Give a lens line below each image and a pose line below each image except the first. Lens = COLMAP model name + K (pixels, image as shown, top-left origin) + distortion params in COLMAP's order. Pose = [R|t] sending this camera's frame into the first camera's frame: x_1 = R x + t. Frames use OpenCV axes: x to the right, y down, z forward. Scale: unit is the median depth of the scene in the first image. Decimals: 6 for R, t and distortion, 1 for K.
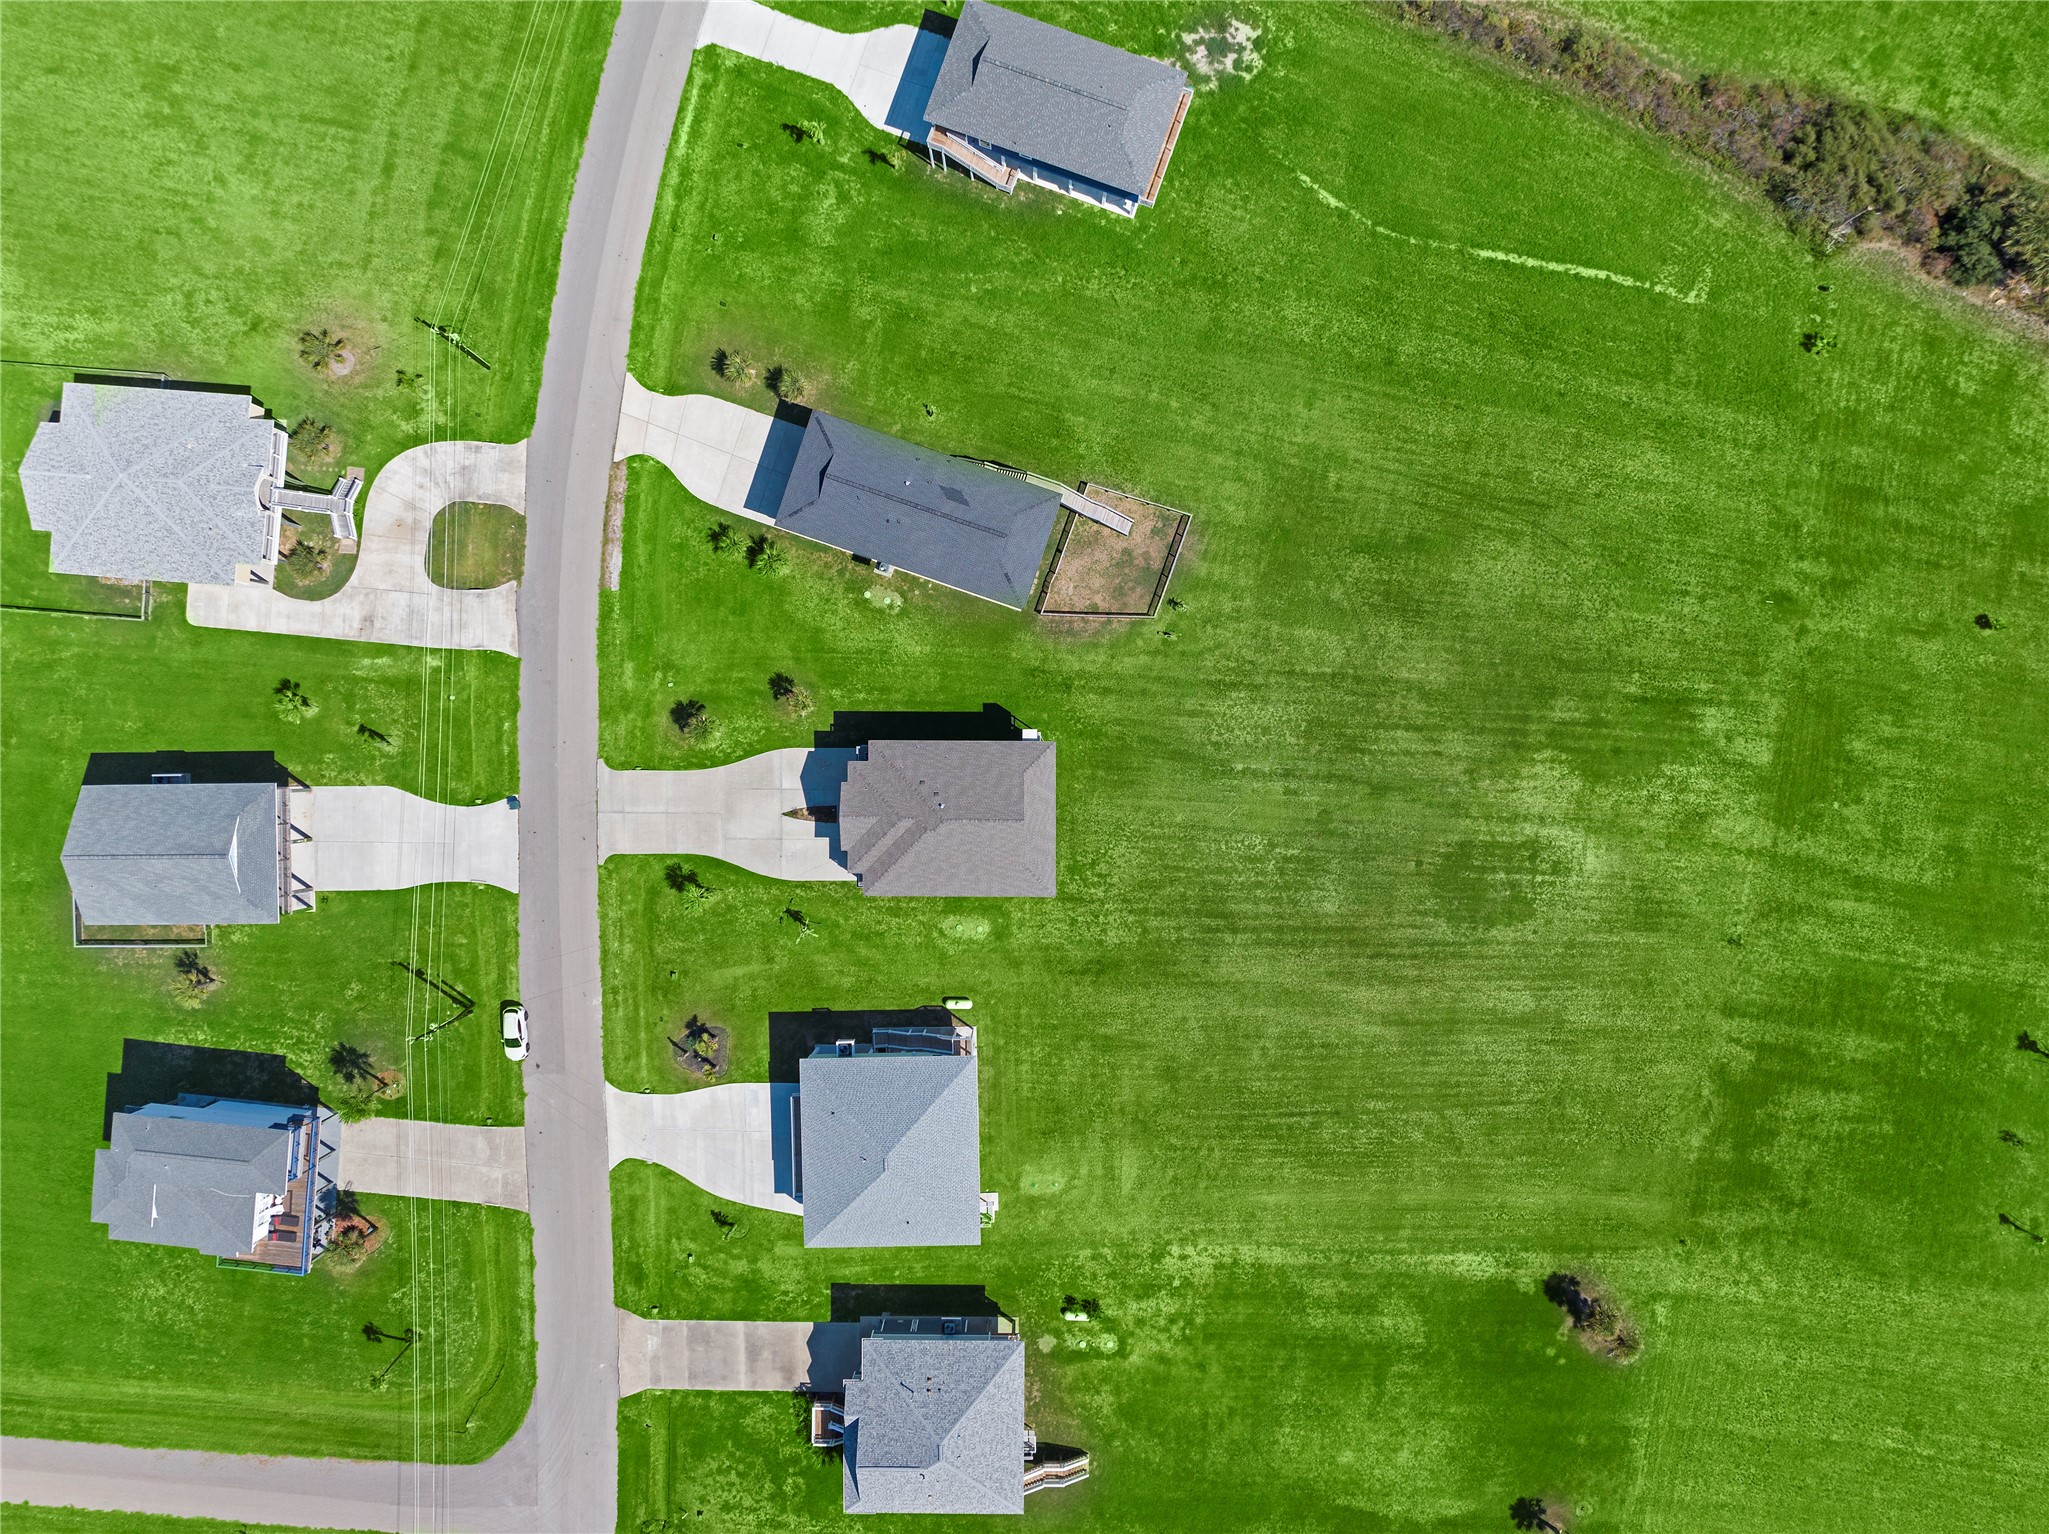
lens RADIAL K [[1482.0, 0, 1024.5], [0, 1482.0, 767.0], [0, 0, 1]] dist [-0.035714, 0.001031]
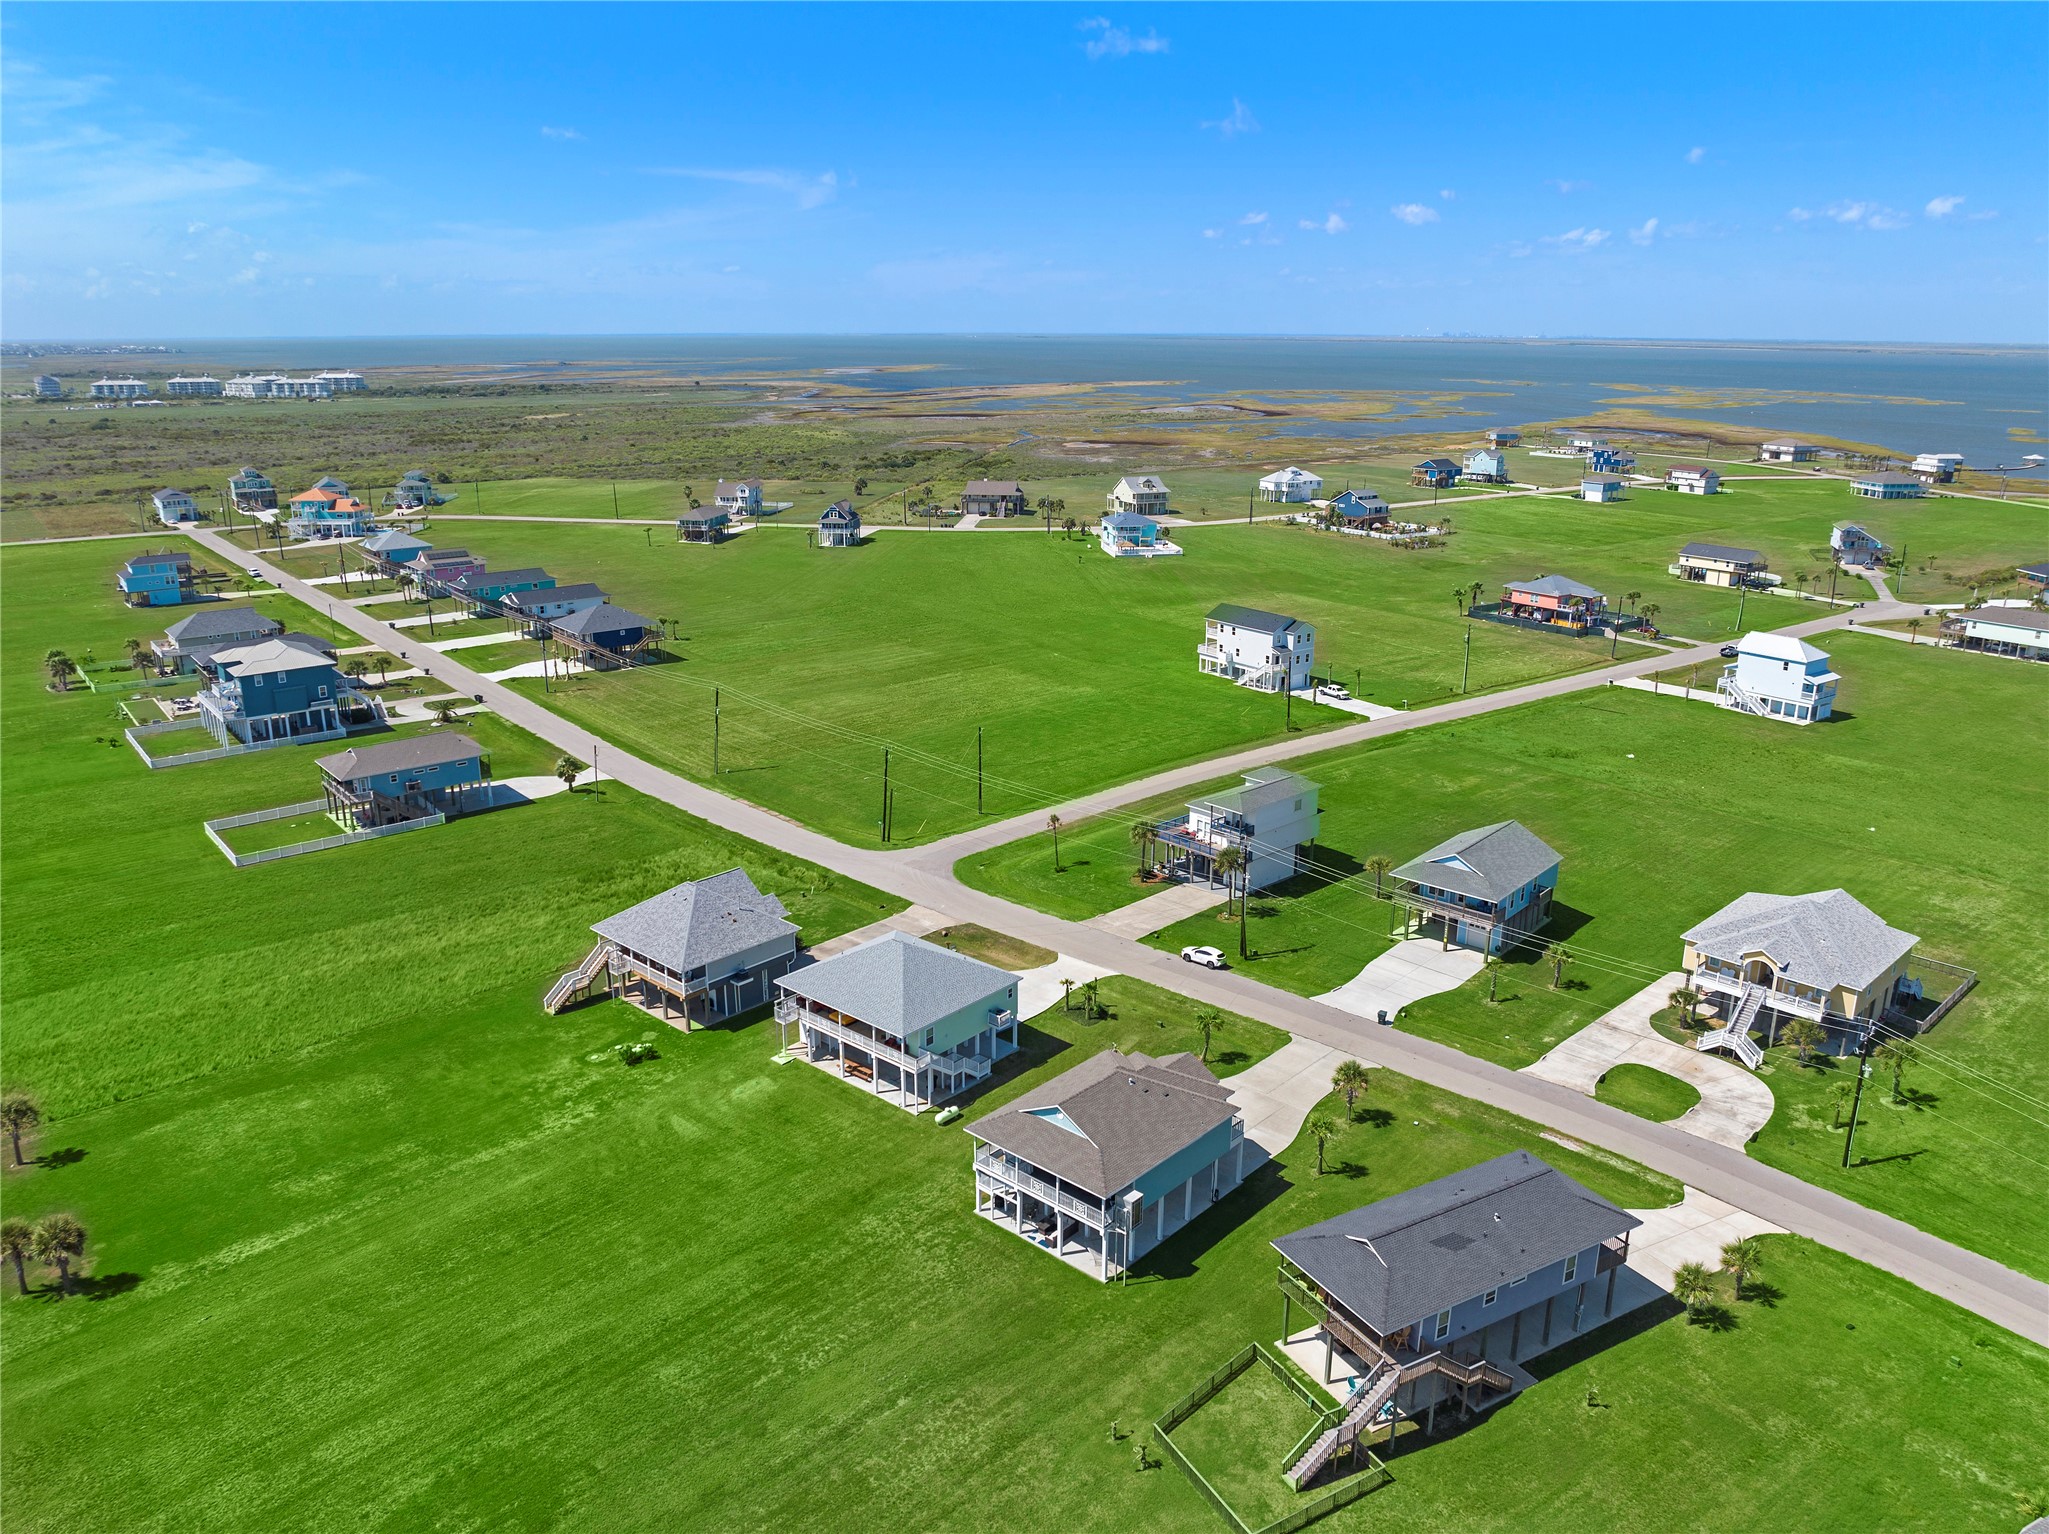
lens RADIAL K [[1482.0, 0, 1024.5], [0, 1482.0, 767.0], [0, 0, 1]] dist [-0.035714, 0.001031]
pose [[-0.669694, 0.209063, -0.712602, 0.530025], [-0.742617, -0.195581, 0.640522, -0.419176], [-0.005462, 0.958145, 0.286233, 0.528644]]
